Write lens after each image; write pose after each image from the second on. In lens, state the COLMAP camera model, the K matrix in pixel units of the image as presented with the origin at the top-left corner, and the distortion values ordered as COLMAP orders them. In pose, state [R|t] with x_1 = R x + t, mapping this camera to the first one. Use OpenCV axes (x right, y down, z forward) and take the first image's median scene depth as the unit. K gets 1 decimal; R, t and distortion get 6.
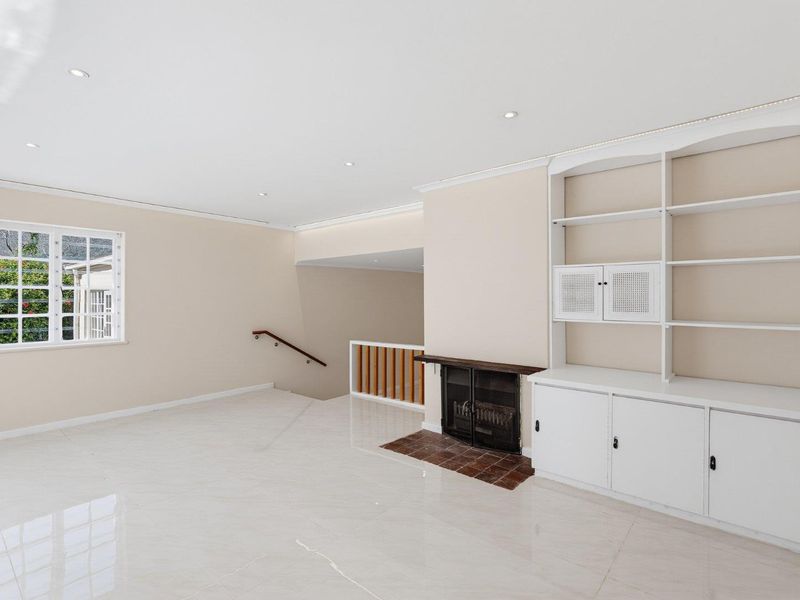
lens RADIAL K [[409.9, 0, 398.7], [0, 409.9, 295.7], [0, 0, 1]] dist [-0.002948, 0.003896]
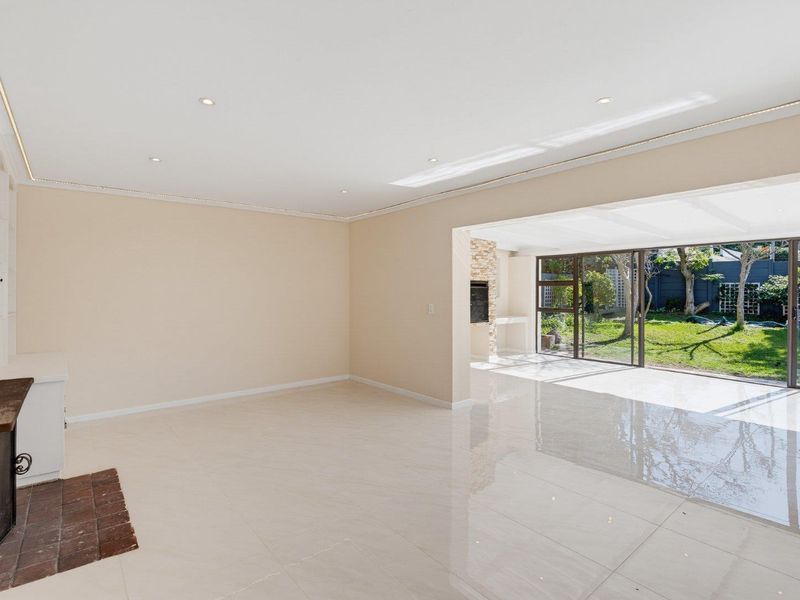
lens RADIAL K [[409.9, 0, 404.1], [0, 409.9, 296.1], [0, 0, 1]] dist [-0.002948, 0.003896]
pose [[-0.989887, 0.004329, 0.141791, -0.405766], [0.006006, 0.999917, 0.011397, 0.000268], [-0.141730, 0.012133, -0.989831, 1.211135]]
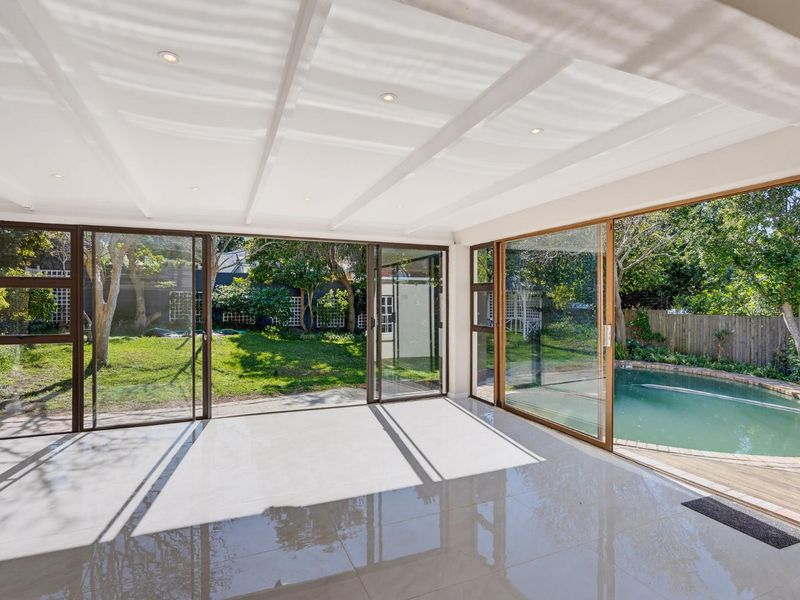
lens RADIAL K [[409.9, 0, 401.9], [0, 409.9, 297.7], [0, 0, 1]] dist [-0.002948, 0.003896]
pose [[-0.415321, -0.001408, -0.909674, -0.366945], [-0.000006, 0.999999, -0.001545, 0.003015], [0.909675, -0.000636, -0.415320, 0.354190]]
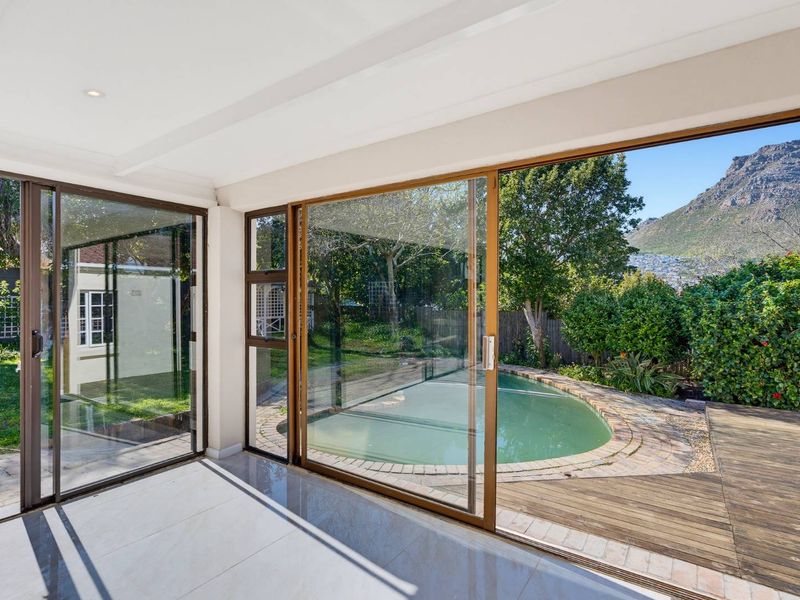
lens RADIAL K [[409.9, 0, 403.6], [0, 409.9, 293.4], [0, 0, 1]] dist [-0.002948, 0.003896]
pose [[0.147034, -0.005119, -0.989118, -0.736562], [0.000444, 0.999987, -0.005109, 0.006019], [0.989131, 0.000312, 0.147035, 0.219952]]
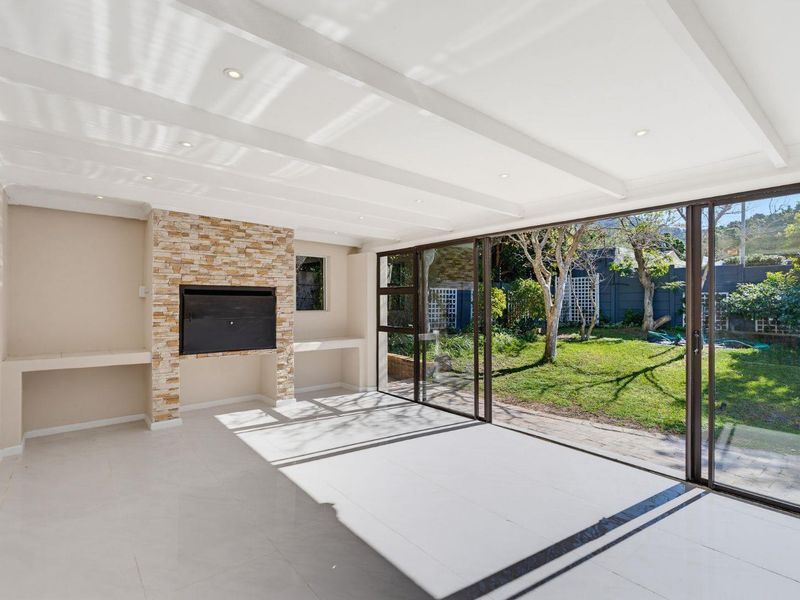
lens RADIAL K [[409.9, 0, 397.6], [0, 409.9, 299.7], [0, 0, 1]] dist [-0.002948, 0.003896]
pose [[-0.988984, 0.008311, 0.147788, -1.027324], [0.006974, 0.999930, -0.009565, 0.007004], [-0.147857, -0.008429, -0.988973, 0.529701]]
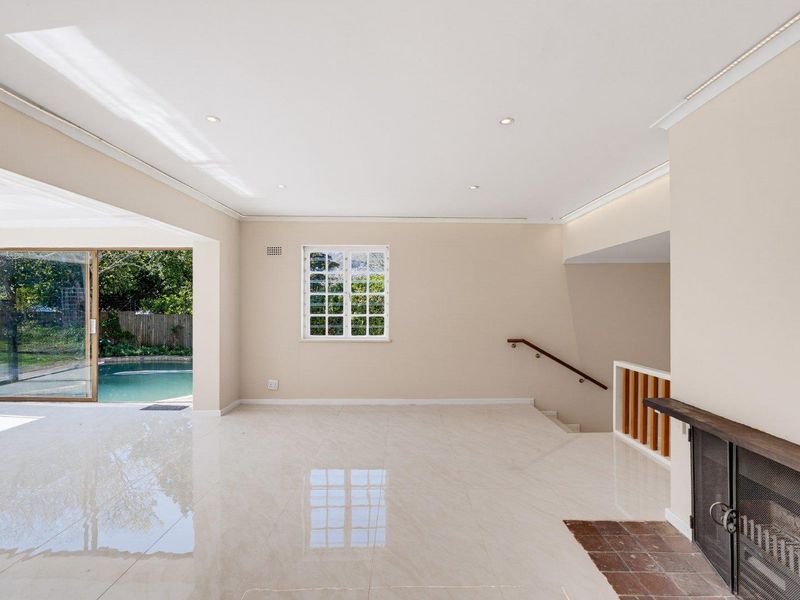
lens RADIAL K [[409.9, 0, 399.7], [0, 409.9, 301.3], [0, 0, 1]] dist [-0.002948, 0.003896]
pose [[0.657300, 0.000275, -0.753629, 0.230540], [0.000417, 1.000000, 0.000729, 0.001616], [0.753629, -0.000793, 0.657300, 0.276507]]
